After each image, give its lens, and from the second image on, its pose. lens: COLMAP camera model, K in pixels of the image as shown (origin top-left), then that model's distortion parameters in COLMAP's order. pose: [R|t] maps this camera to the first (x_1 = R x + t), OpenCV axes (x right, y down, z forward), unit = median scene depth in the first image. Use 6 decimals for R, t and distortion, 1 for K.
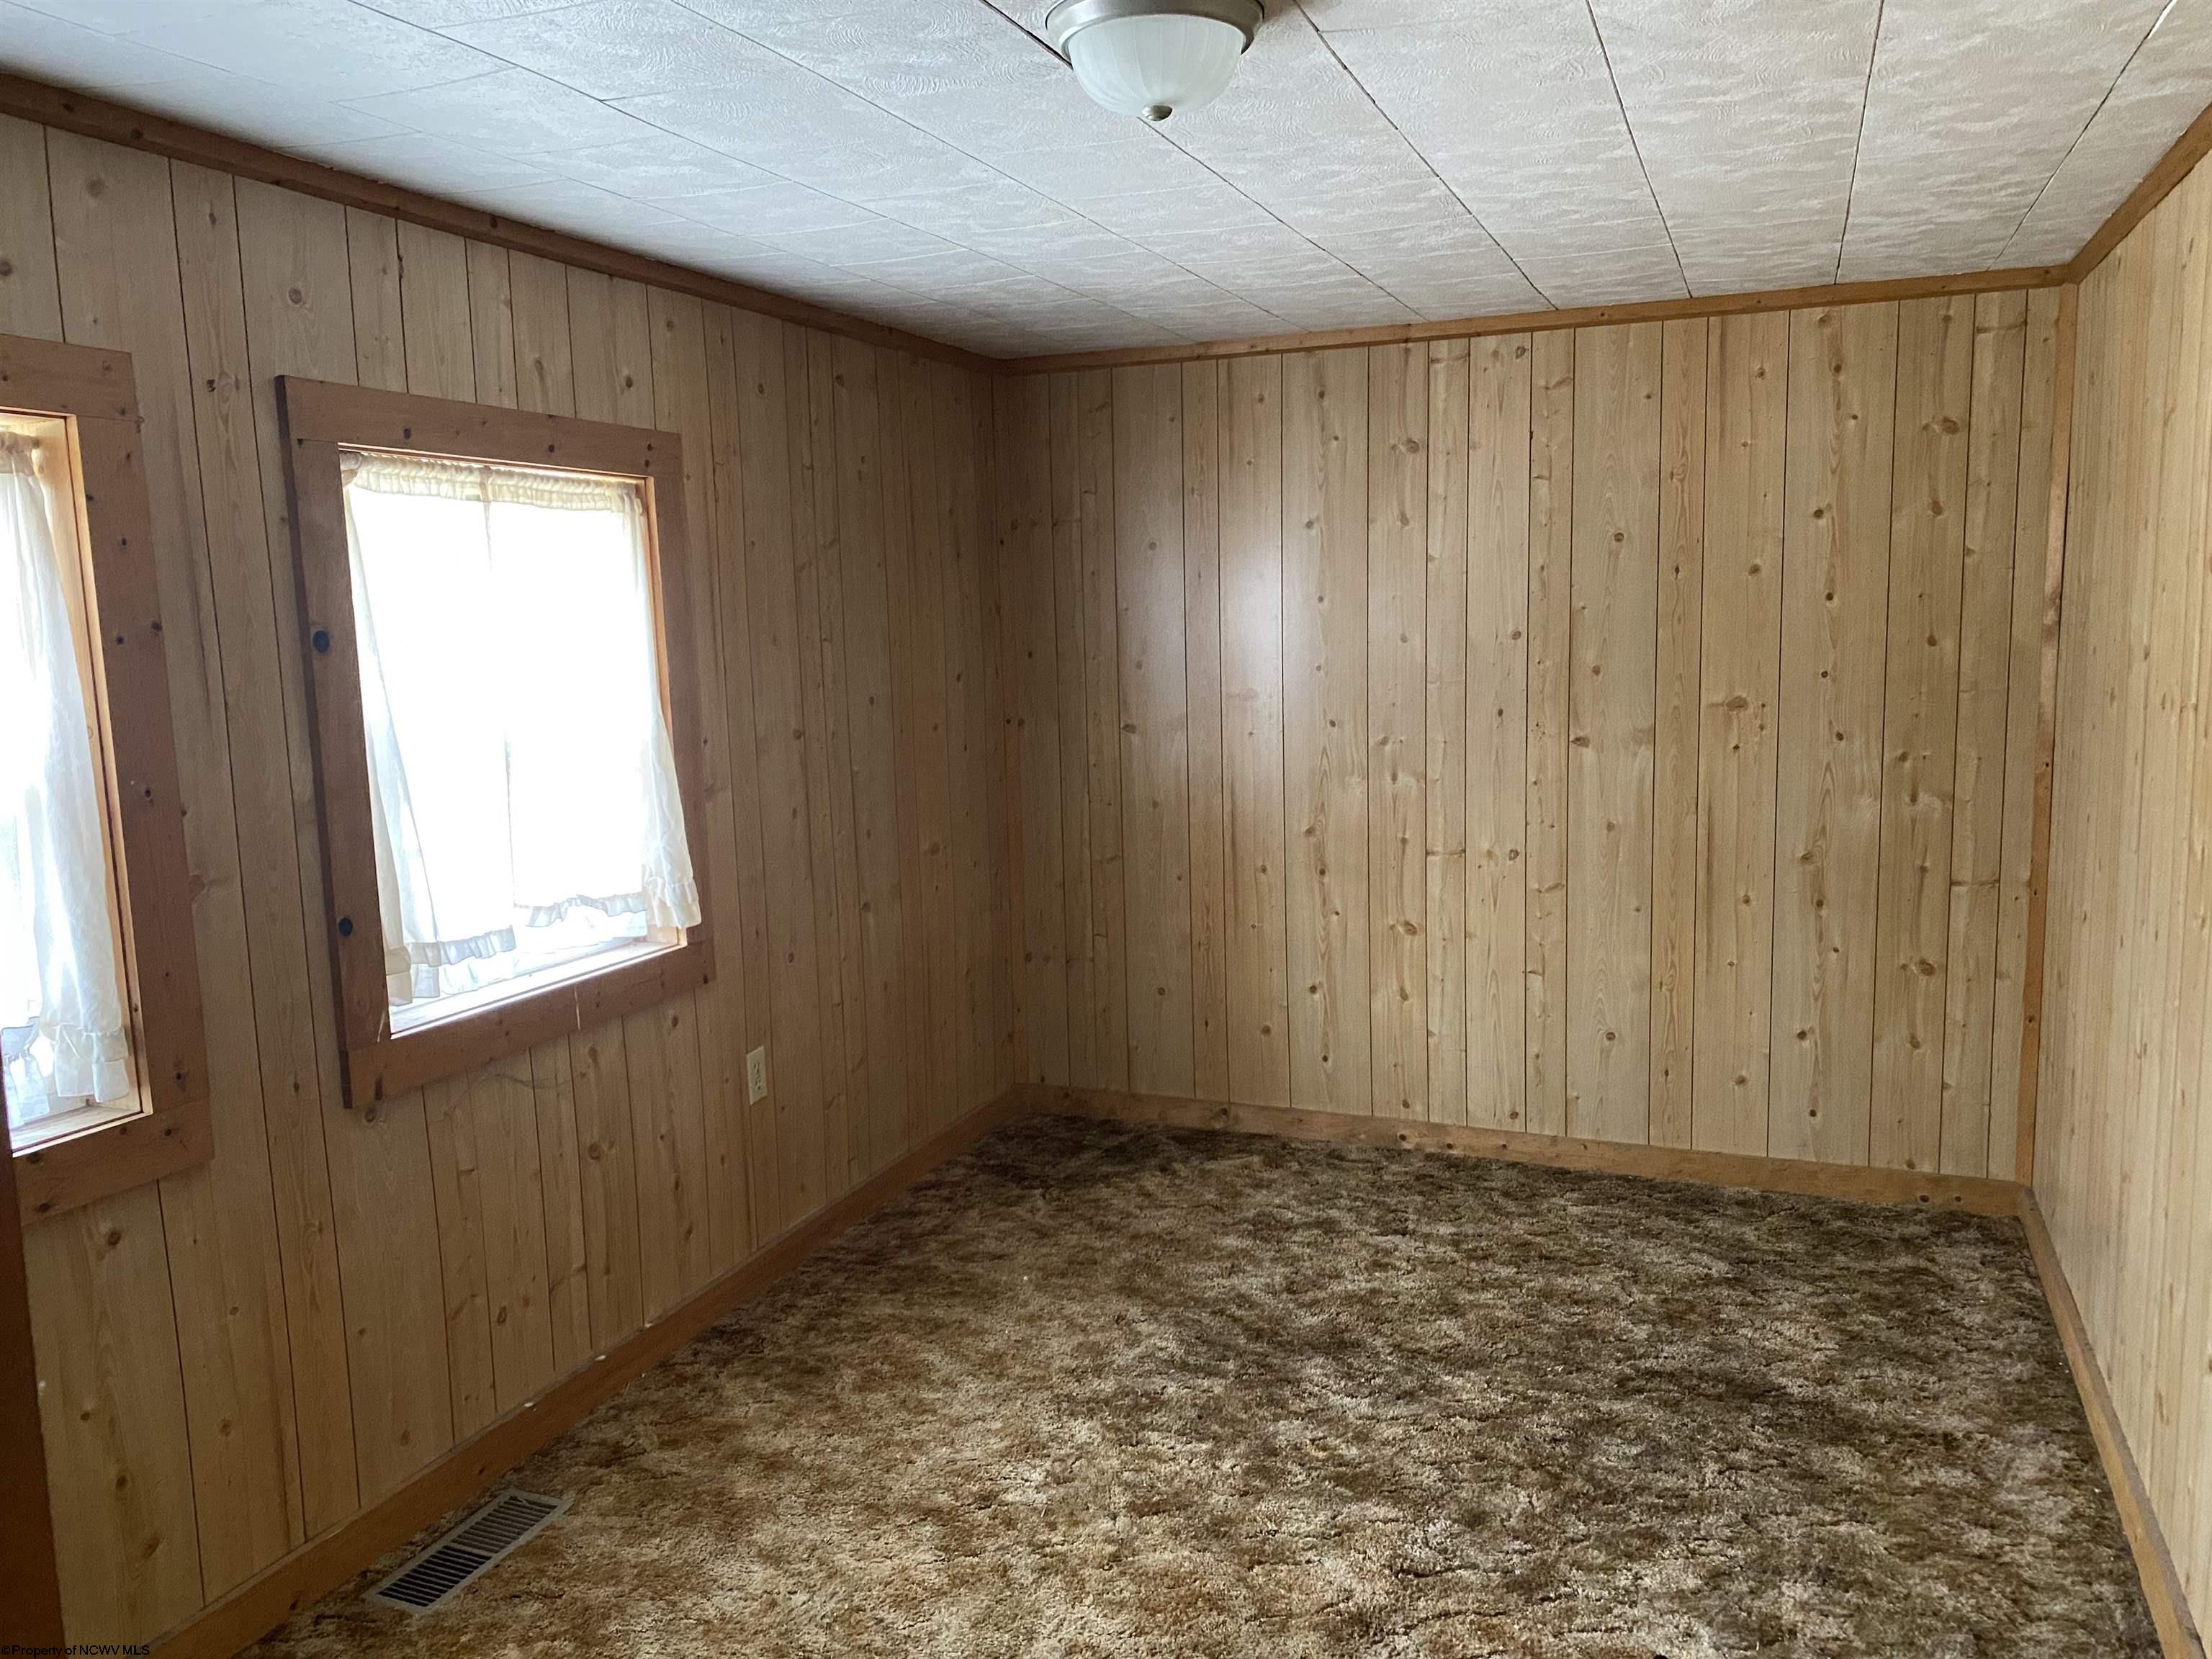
lens RADIAL K [[1687.8, 0, 1087.5], [0, 1687.8, 817.1], [0, 0, 1]] dist [0.075920, -0.107484]
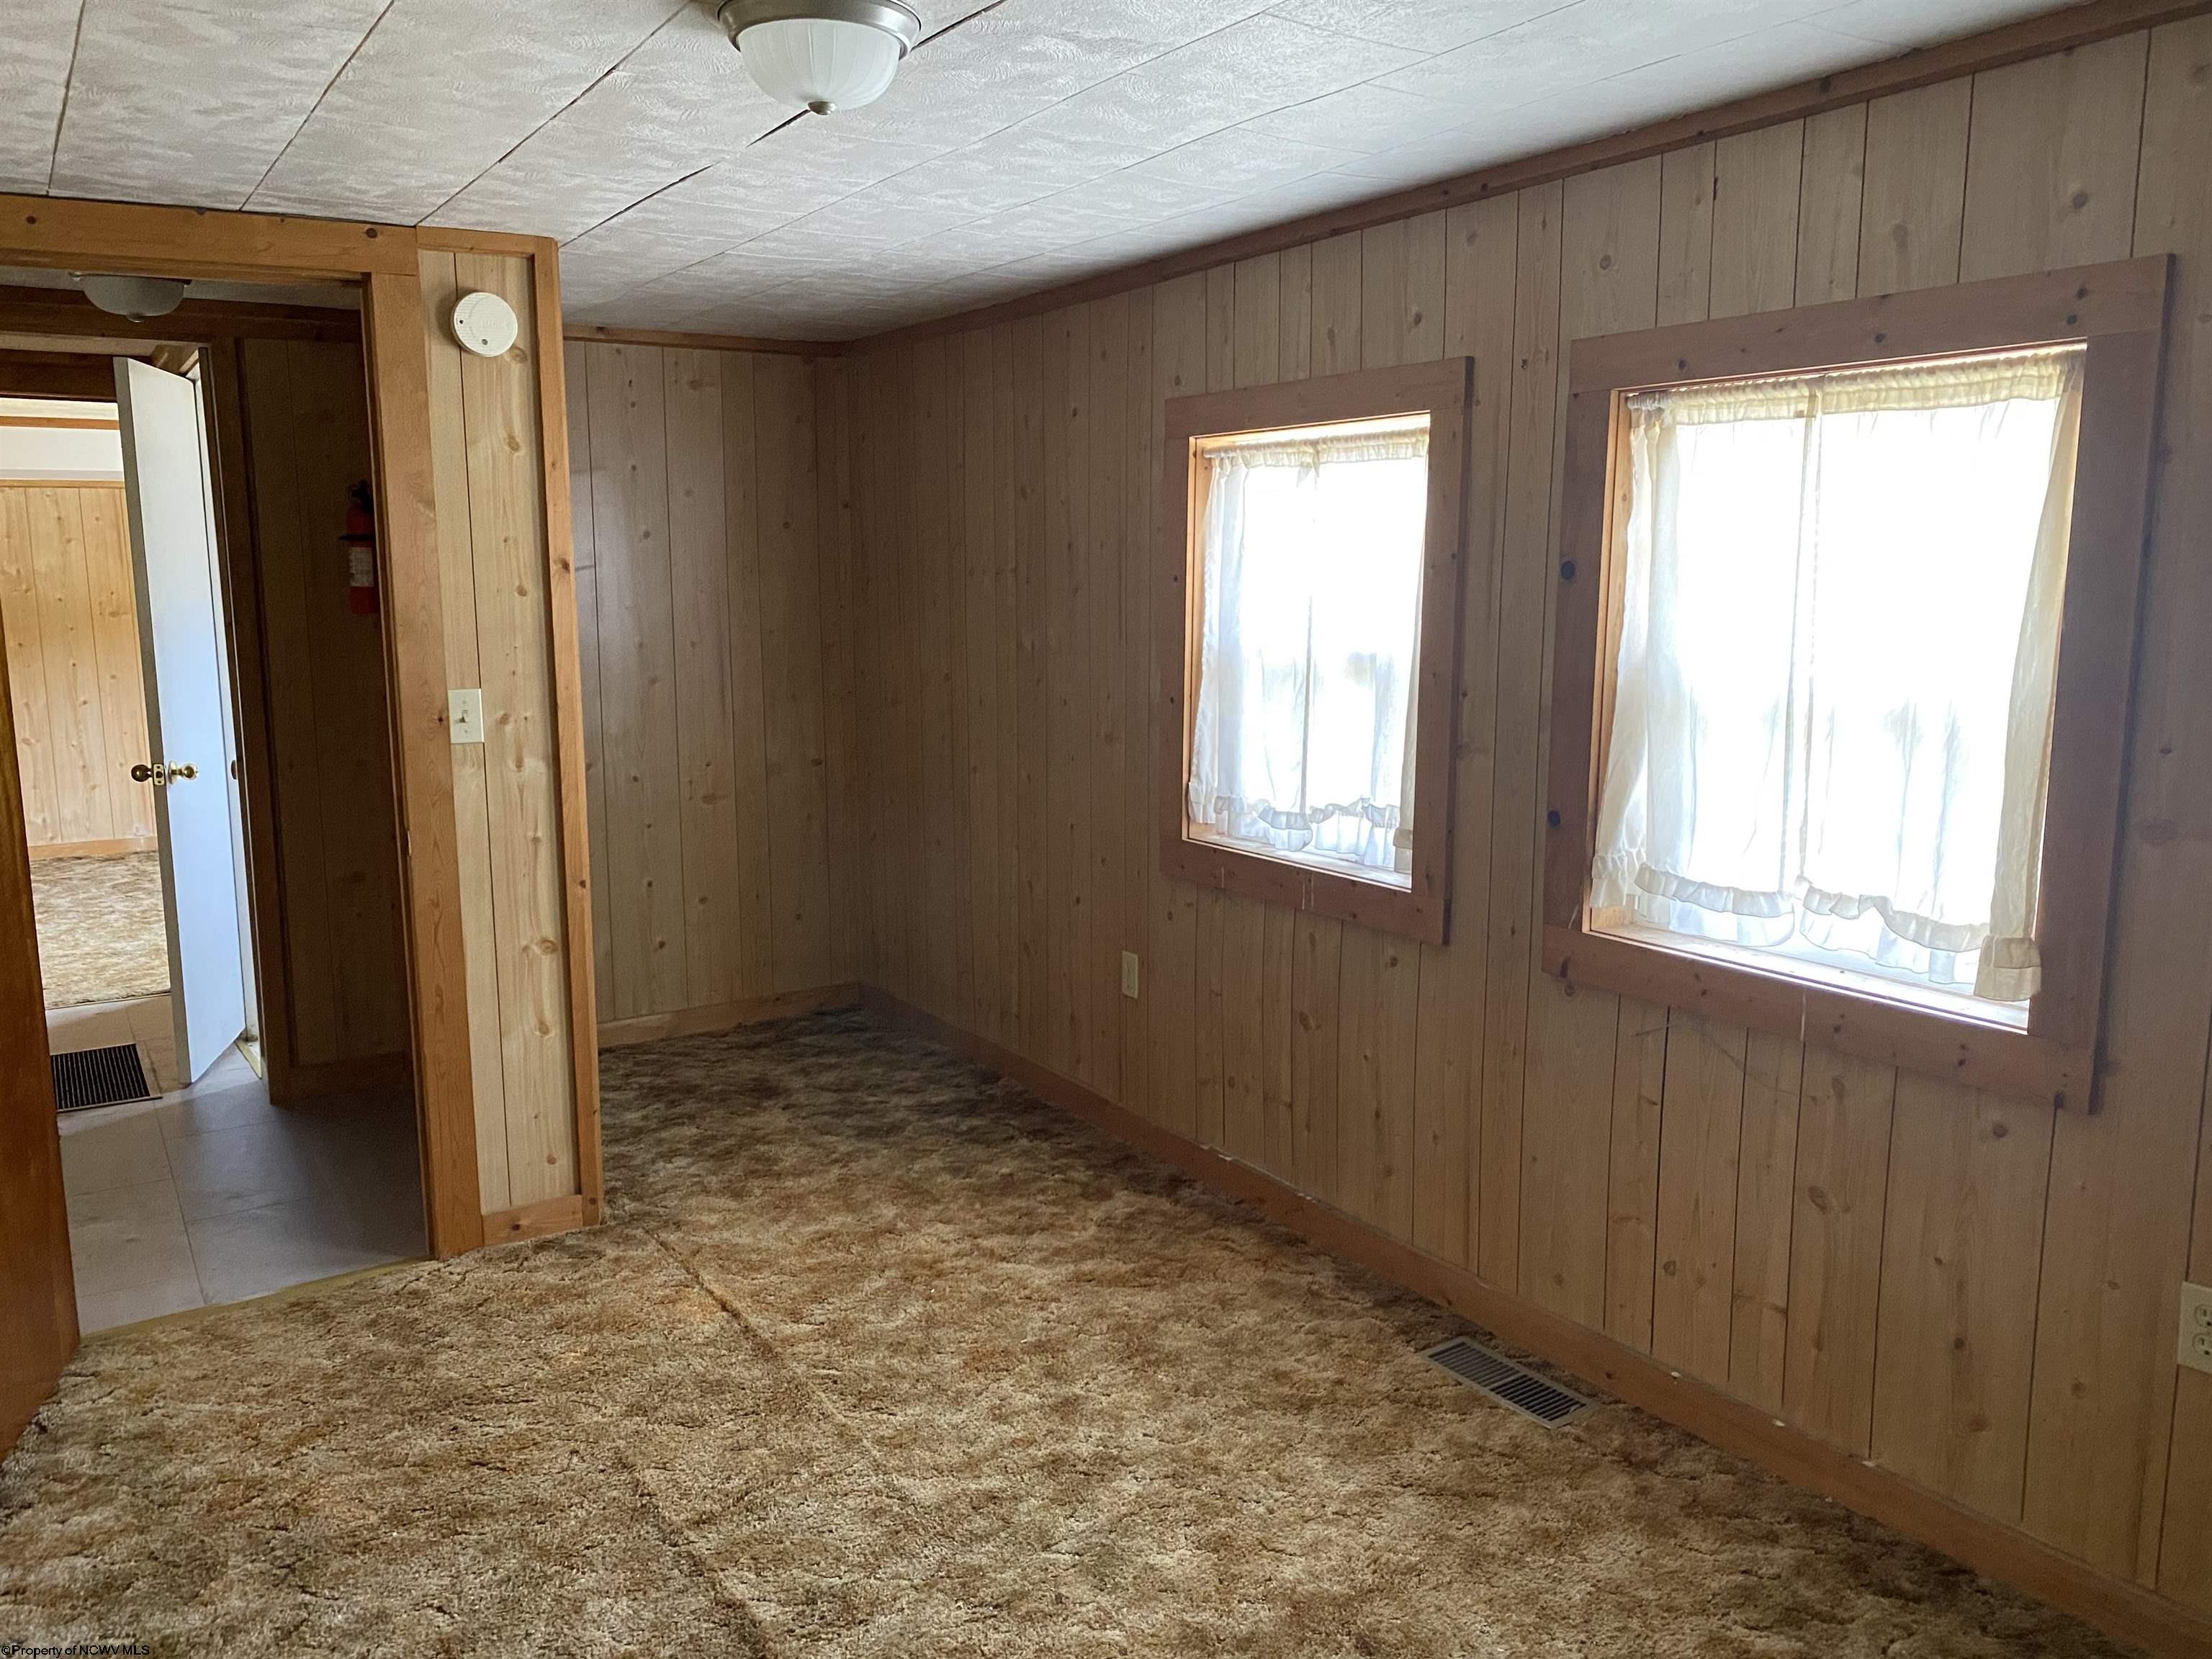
lens RADIAL K [[1590.0, 0, 1106.0], [0, 1590.0, 829.5], [0, 0, 1]] dist [0.005769, 0.003646]
pose [[-0.548163, 0.150653, -0.822691, 0.594450], [-0.095661, 0.965895, 0.240617, -0.151620], [0.830883, 0.210597, -0.515056, 1.245010]]
